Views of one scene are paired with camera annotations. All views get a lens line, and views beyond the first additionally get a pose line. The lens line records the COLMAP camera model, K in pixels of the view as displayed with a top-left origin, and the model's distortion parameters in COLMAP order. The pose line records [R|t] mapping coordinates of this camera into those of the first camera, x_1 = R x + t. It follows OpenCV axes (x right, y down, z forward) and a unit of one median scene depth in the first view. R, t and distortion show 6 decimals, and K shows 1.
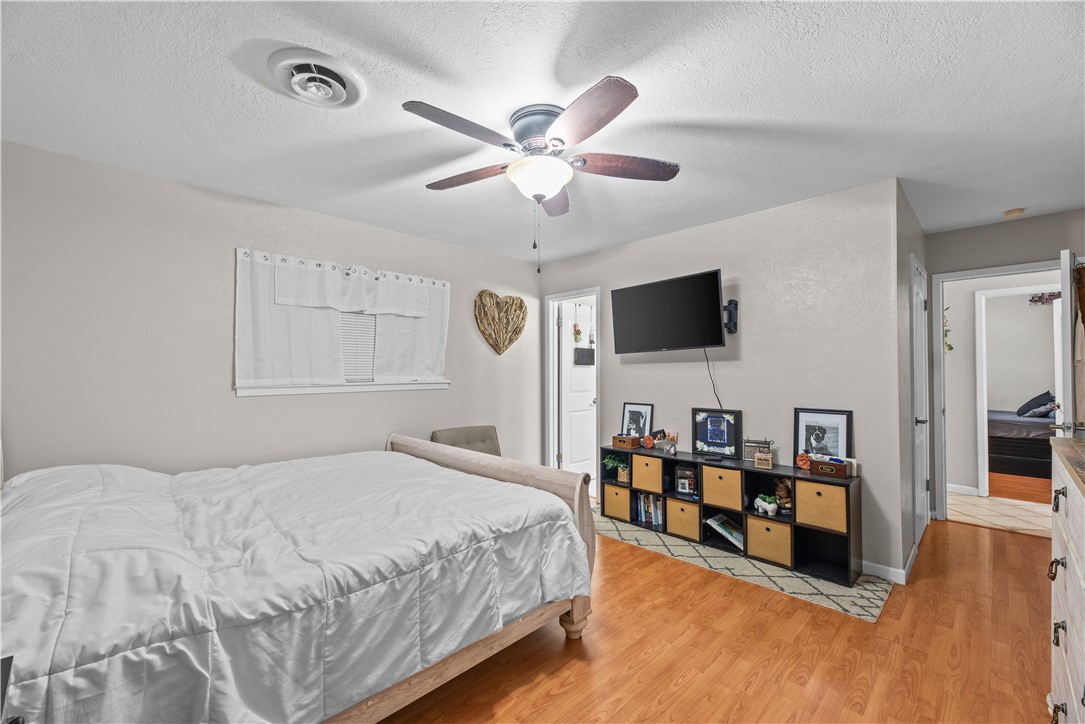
lens RADIAL K [[440.9, 0, 541.2], [0, 440.9, 362.0], [0, 0, 1]] dist [0.007088, -0.001081]
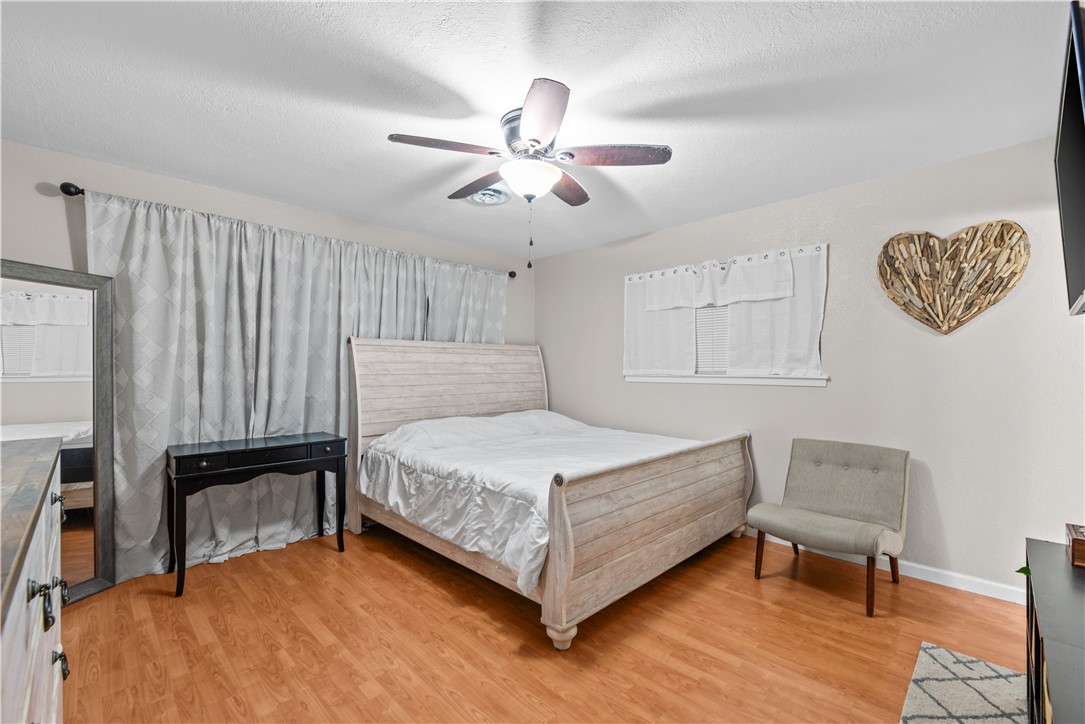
lens RADIAL K [[453.9, 0, 541.1], [0, 453.9, 367.8], [0, 0, 1]] dist [0.004087, -0.002456]
pose [[0.013524, 0.001184, -0.999908, 0.645131], [0.016277, 0.999867, 0.001404, 0.023263], [0.999776, -0.016295, 0.013503, 0.602721]]
